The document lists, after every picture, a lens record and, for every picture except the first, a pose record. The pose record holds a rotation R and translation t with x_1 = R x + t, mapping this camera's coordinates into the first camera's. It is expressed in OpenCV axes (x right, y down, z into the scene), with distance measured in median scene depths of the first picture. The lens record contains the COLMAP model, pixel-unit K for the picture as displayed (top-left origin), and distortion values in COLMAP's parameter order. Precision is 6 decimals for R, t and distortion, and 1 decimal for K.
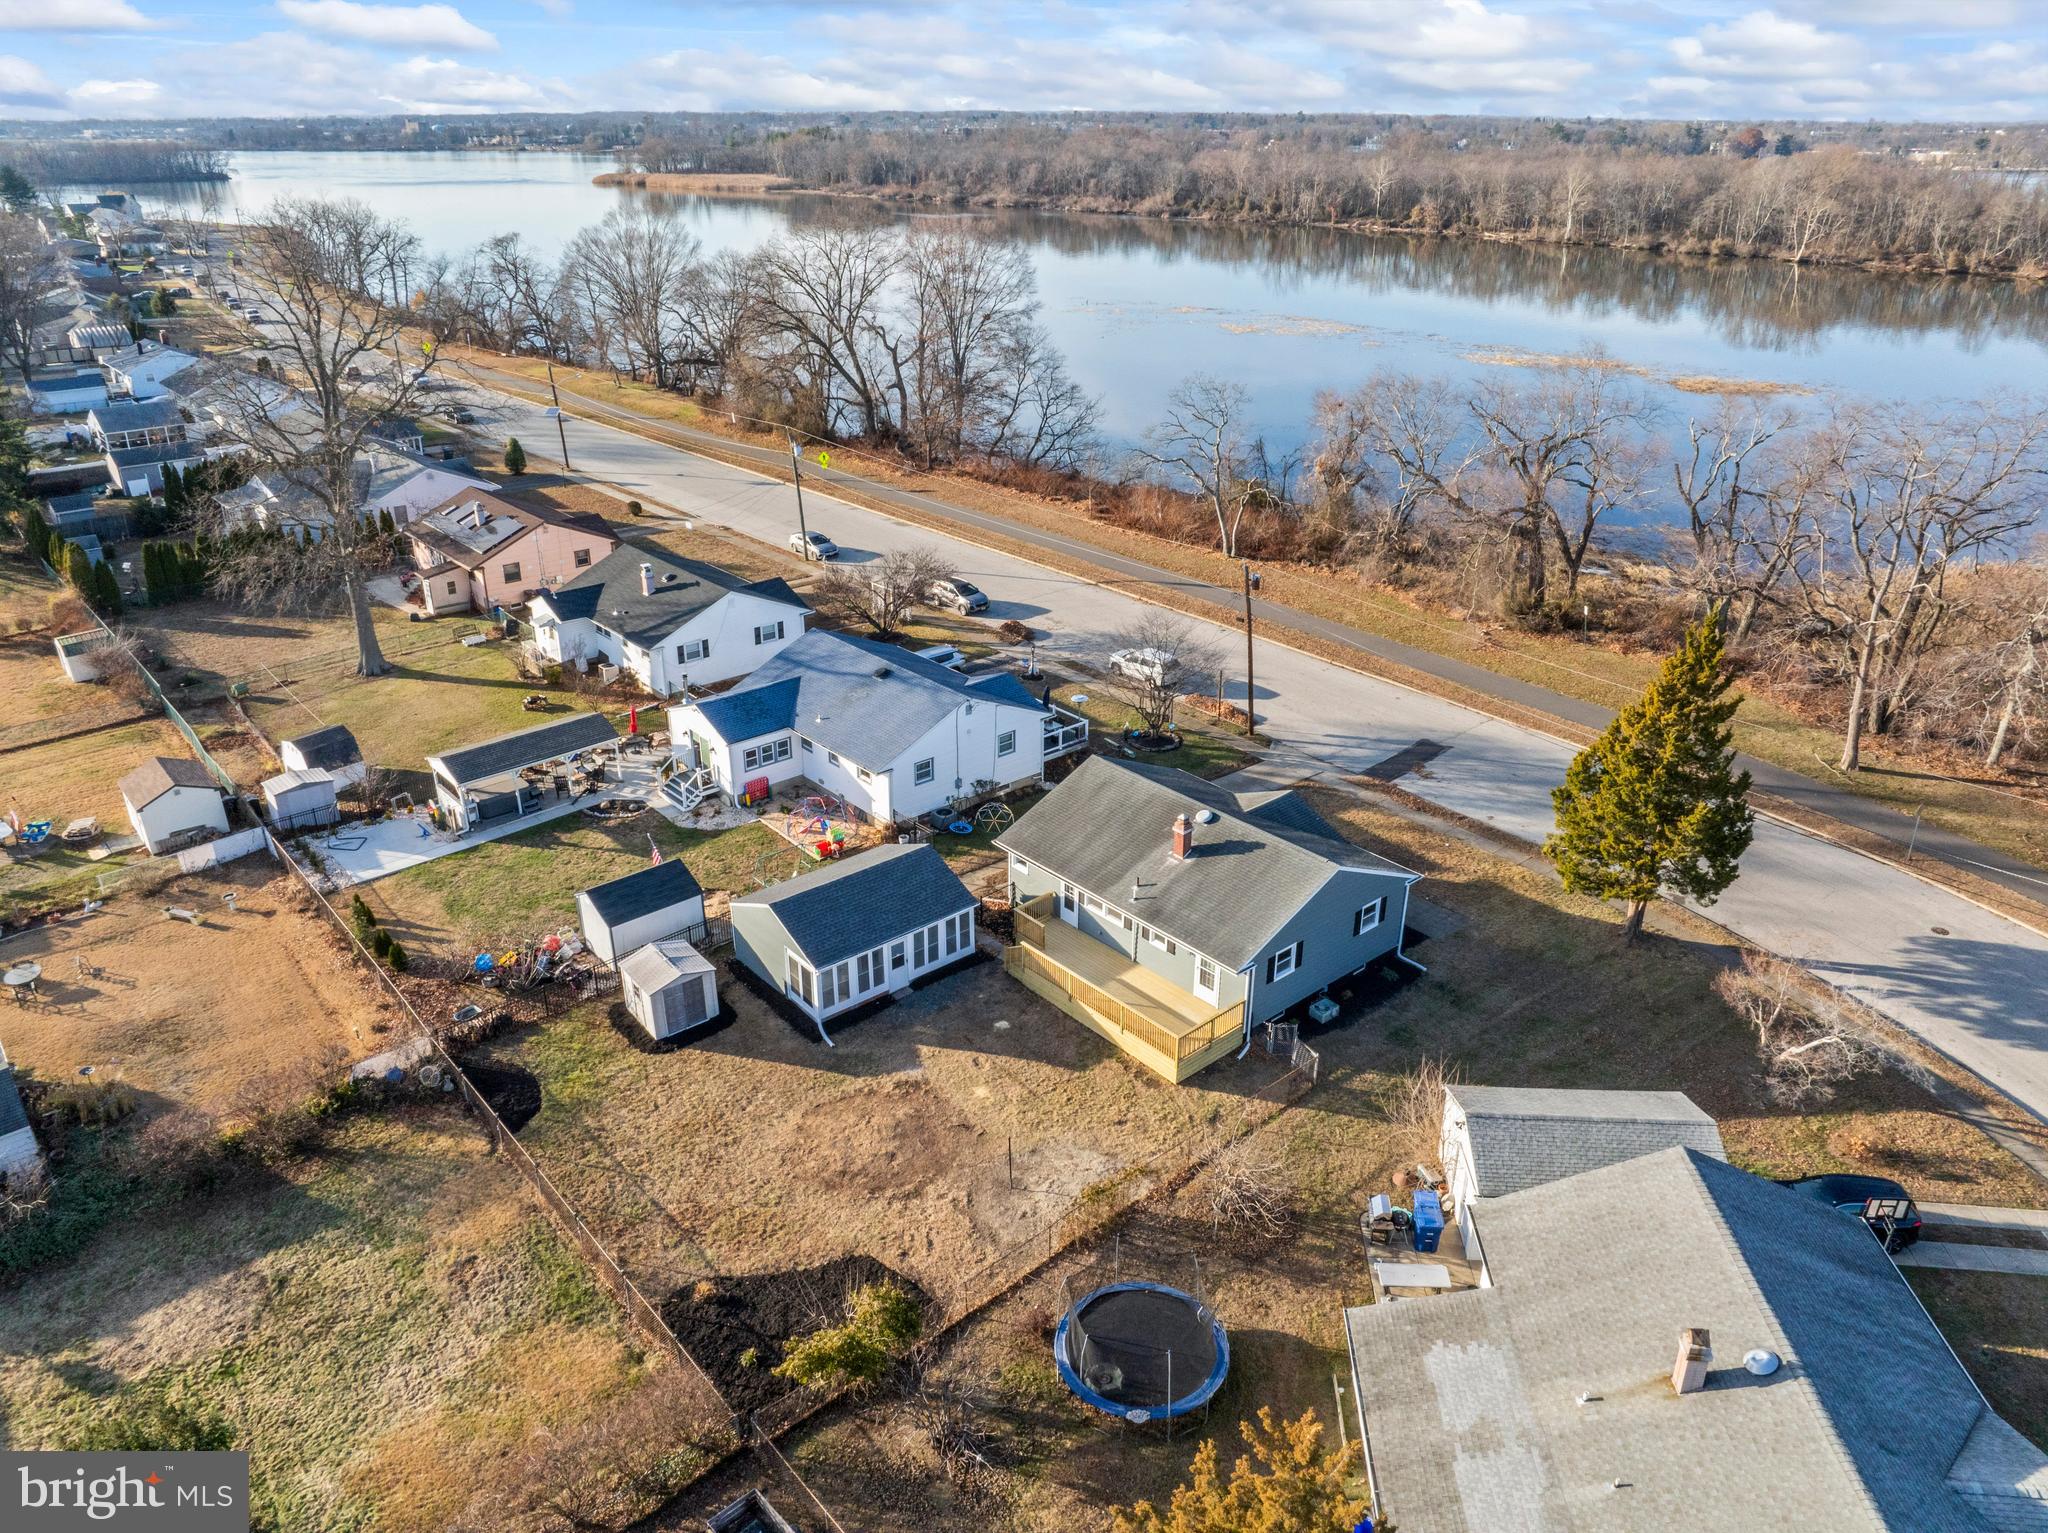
lens RADIAL K [[1428.5, 0, 1037.0], [0, 1428.5, 770.7], [0, 0, 1]] dist [-0.021413, 0.002907]
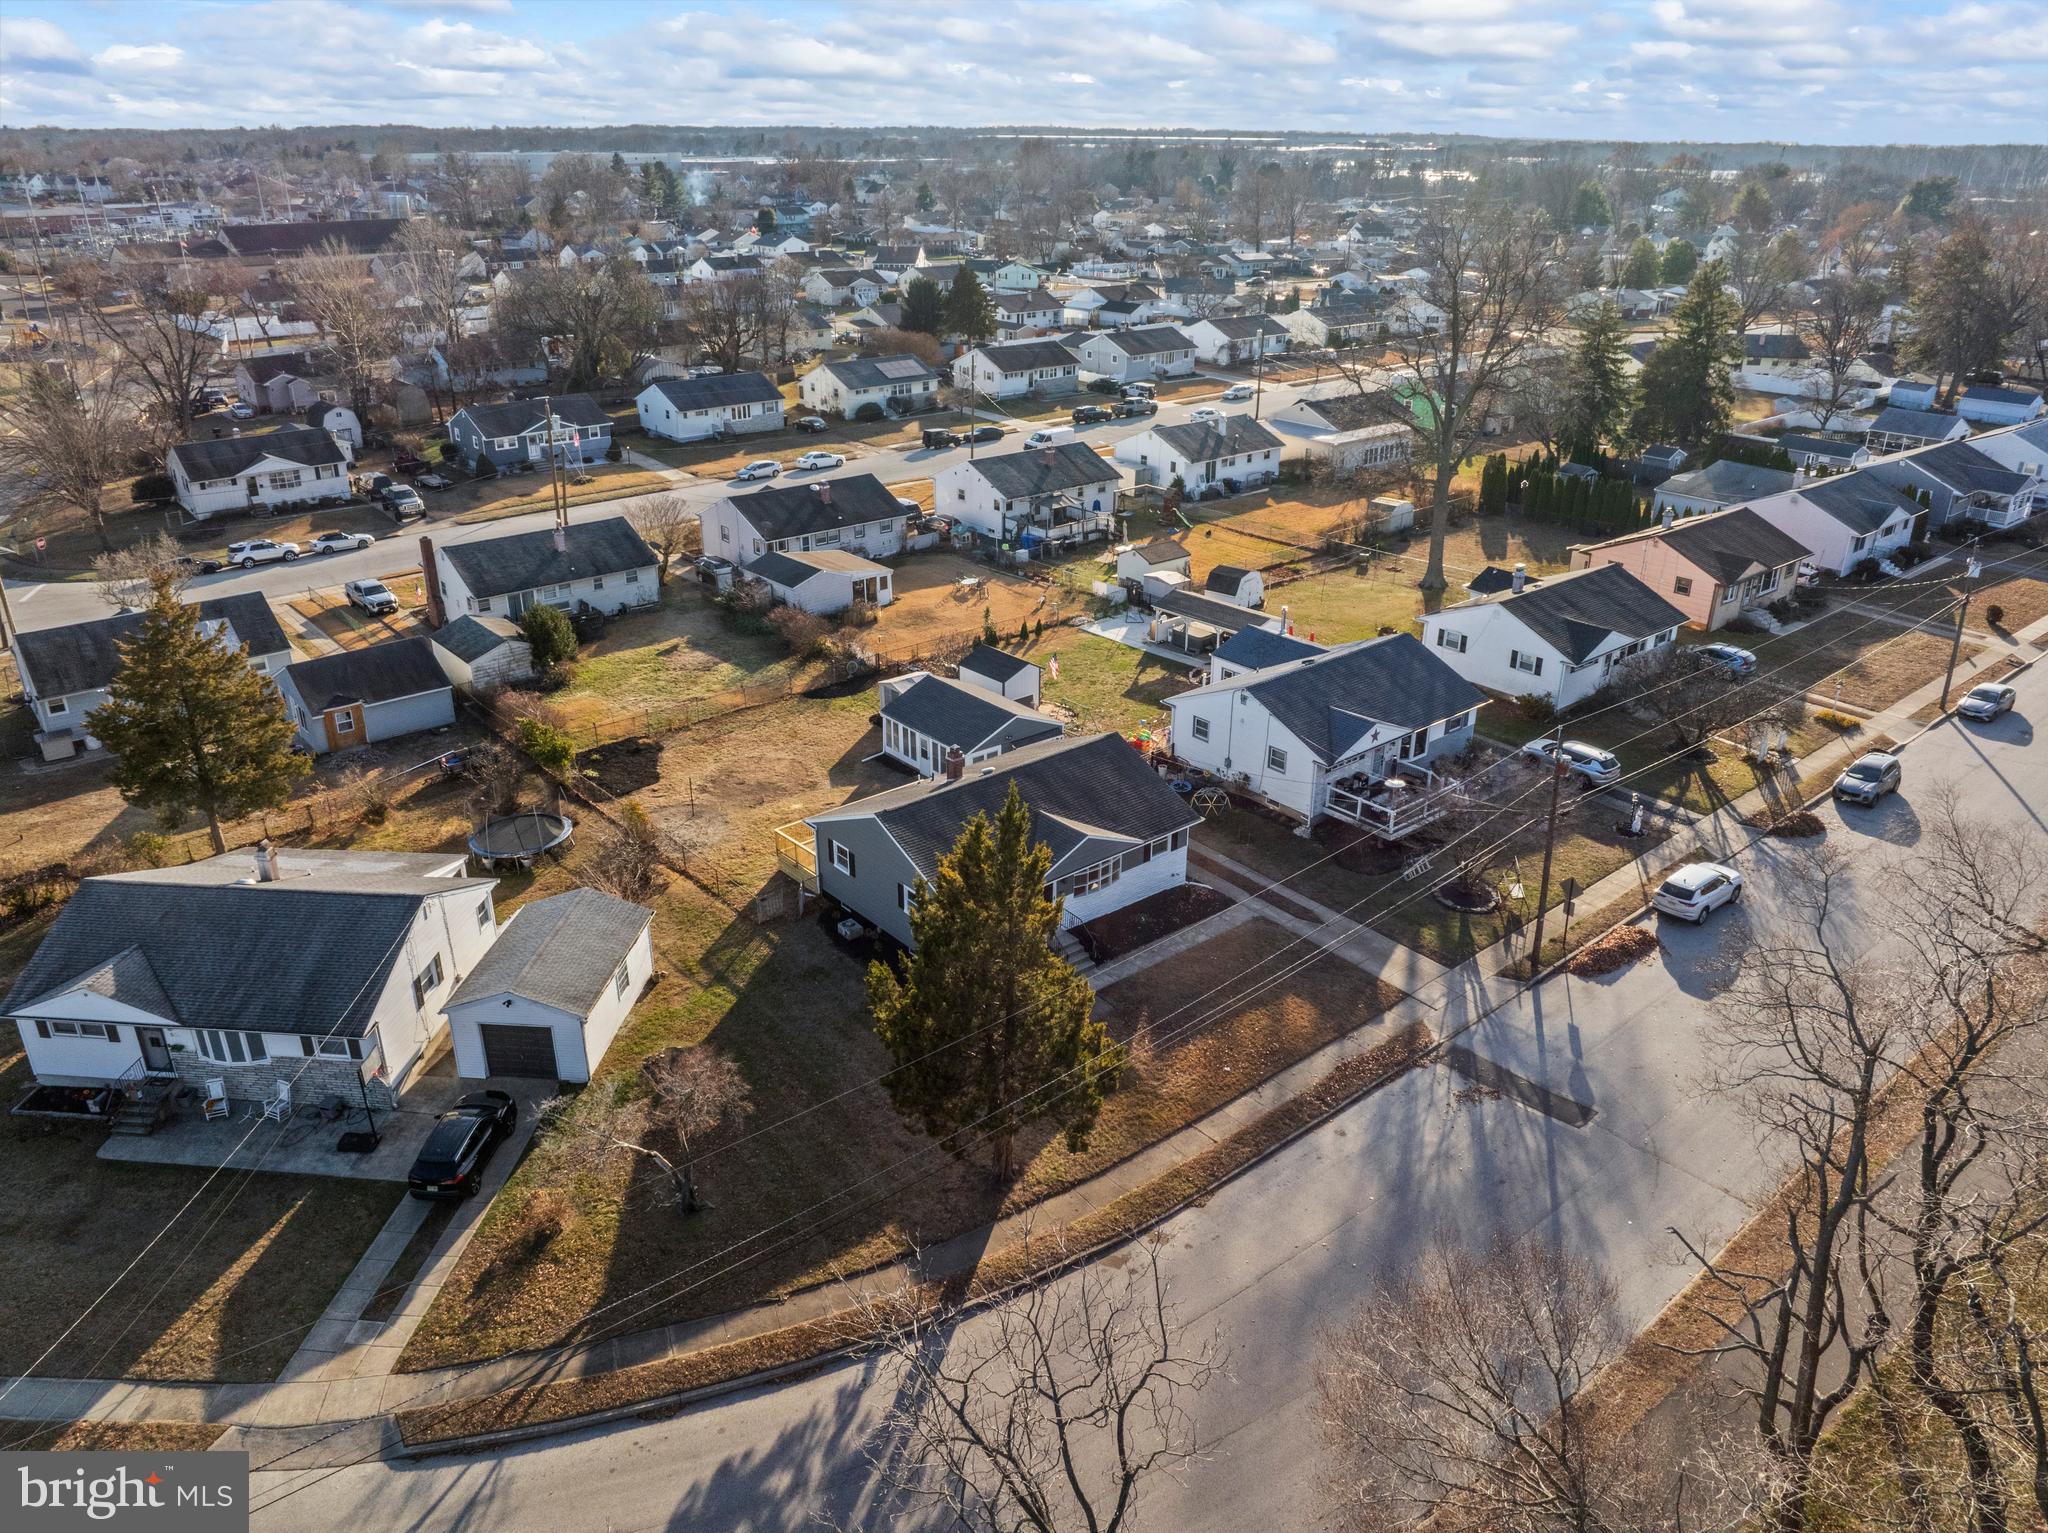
lens RADIAL K [[1428.5, 0, 1037.3], [0, 1428.5, 763.4], [0, 0, 1]] dist [-0.021413, 0.002907]
pose [[-0.007641, 0.402039, -0.915591, 0.905146], [-0.422476, 0.828589, 0.367362, -0.316449], [0.906342, 0.389622, 0.163520, 0.701886]]
